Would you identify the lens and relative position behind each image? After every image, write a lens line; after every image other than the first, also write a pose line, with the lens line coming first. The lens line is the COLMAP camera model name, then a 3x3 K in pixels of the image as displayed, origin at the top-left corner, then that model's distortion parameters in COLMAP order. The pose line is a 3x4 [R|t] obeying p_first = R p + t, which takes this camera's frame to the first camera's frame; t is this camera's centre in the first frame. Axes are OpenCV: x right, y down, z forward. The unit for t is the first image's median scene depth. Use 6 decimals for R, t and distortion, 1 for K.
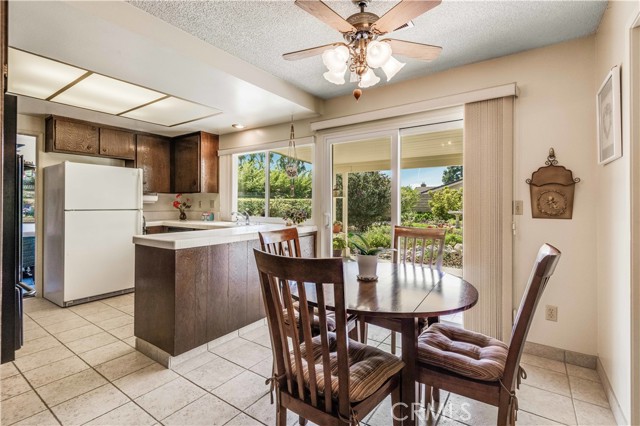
lens RADIAL K [[294.5, 0, 331.6], [0, 294.5, 201.8], [0, 0, 1]] dist [-0.020534, -0.000601]
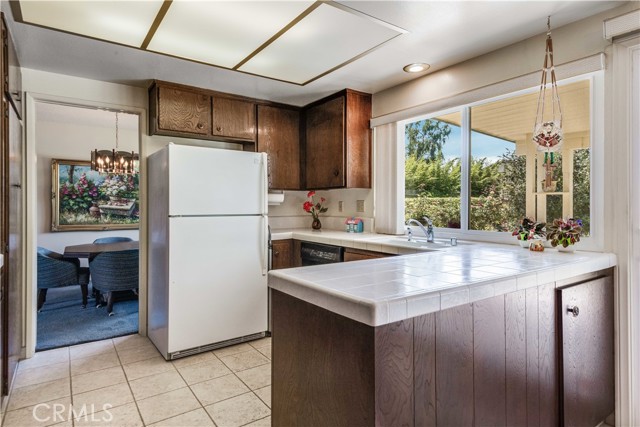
lens RADIAL K [[352.3, 0, 315.0], [0, 352.3, 202.6], [0, 0, 1]] dist [0.005336, 0.000957]
pose [[0.922686, -0.007991, -0.385471, -0.233443], [0.008121, 0.999966, -0.001290, 0.000979], [0.385468, -0.001940, 0.922719, 0.297290]]
